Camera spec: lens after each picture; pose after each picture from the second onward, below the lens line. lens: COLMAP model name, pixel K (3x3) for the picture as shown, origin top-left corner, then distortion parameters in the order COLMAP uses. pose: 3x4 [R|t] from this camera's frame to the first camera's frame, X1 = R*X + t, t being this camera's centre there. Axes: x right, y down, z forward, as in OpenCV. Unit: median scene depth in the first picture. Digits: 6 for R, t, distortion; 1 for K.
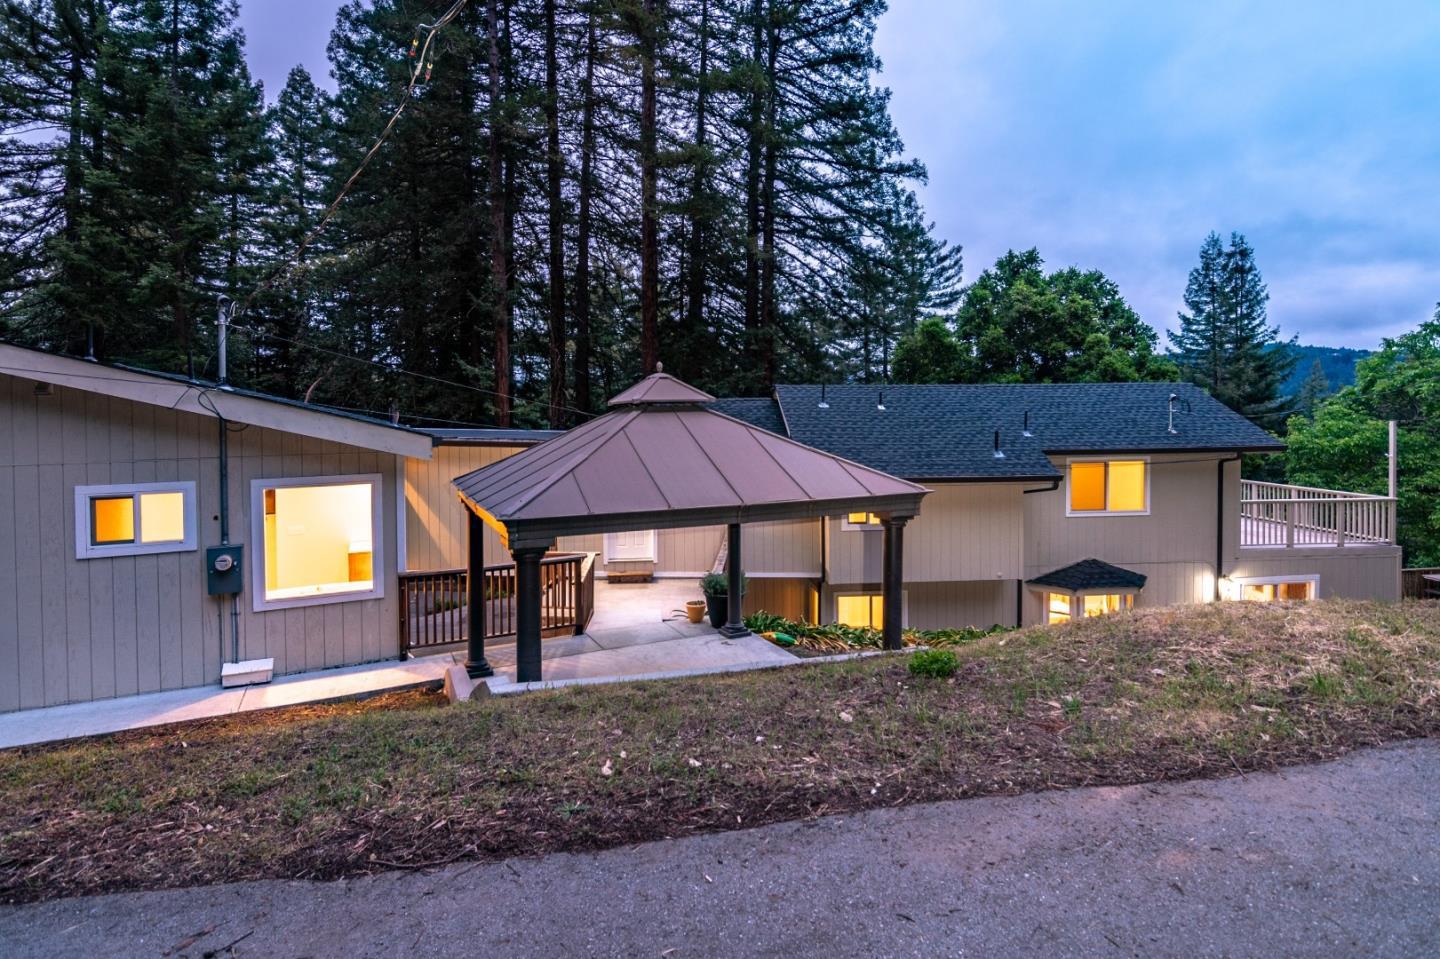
lens RADIAL K [[715.2, 0, 699.6], [0, 715.2, 429.1], [0, 0, 1]] dist [-0.022284, 0.001139]
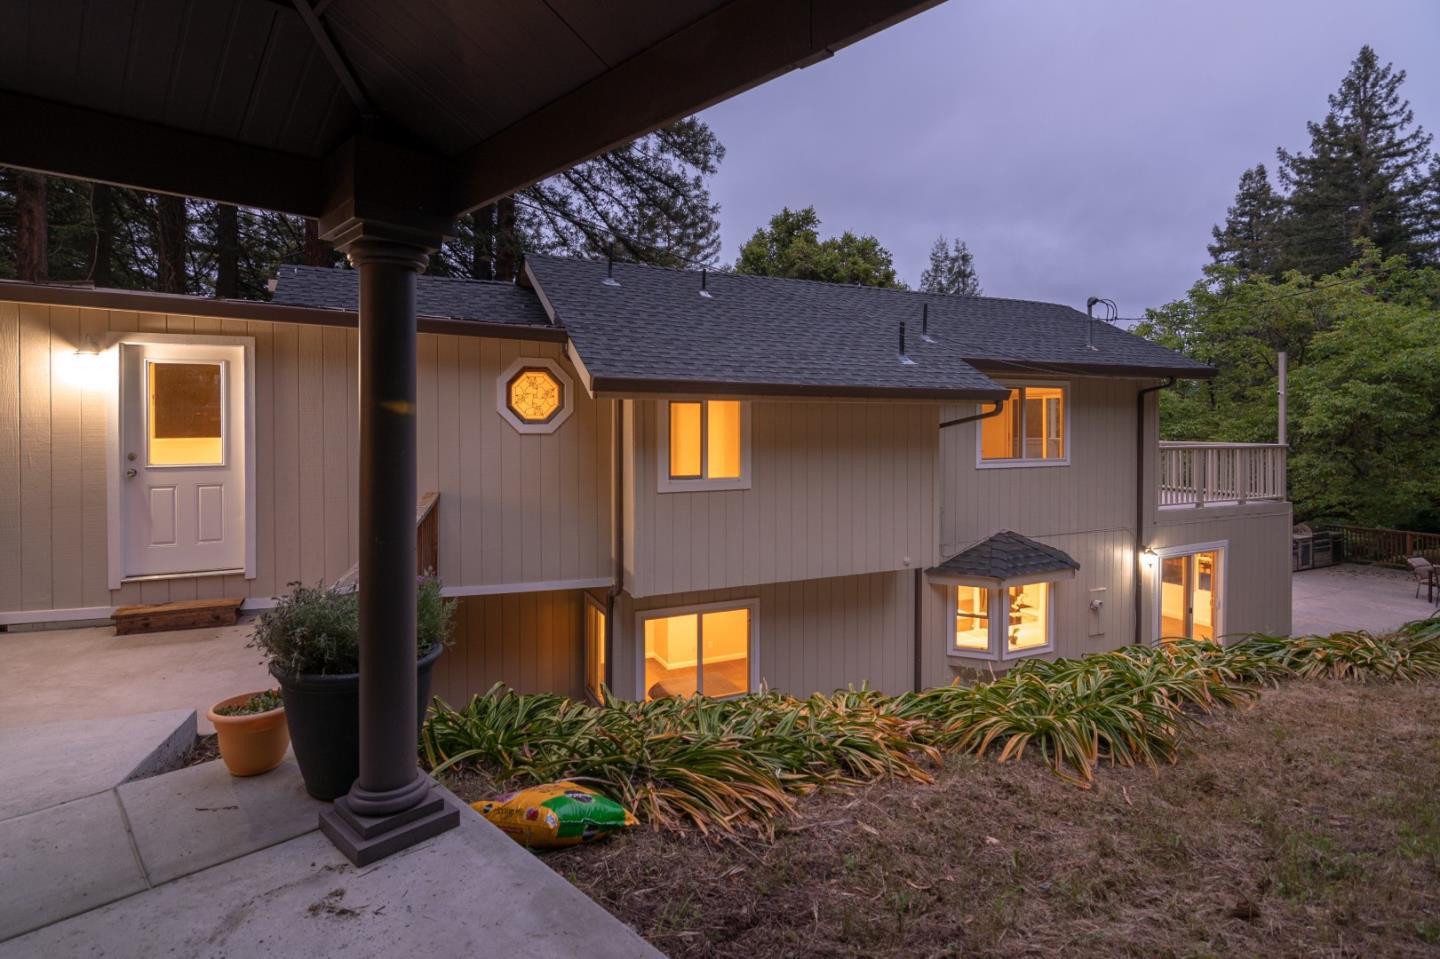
lens RADIAL K [[715.2, 0, 699.6], [0, 715.2, 429.1], [0, 0, 1]] dist [-0.022284, 0.001139]
pose [[0.934102, 0.008208, 0.356911, 0.038725], [-0.002211, 0.999850, -0.017206, 0.096306], [-0.356999, 0.015283, 0.933980, 0.461735]]
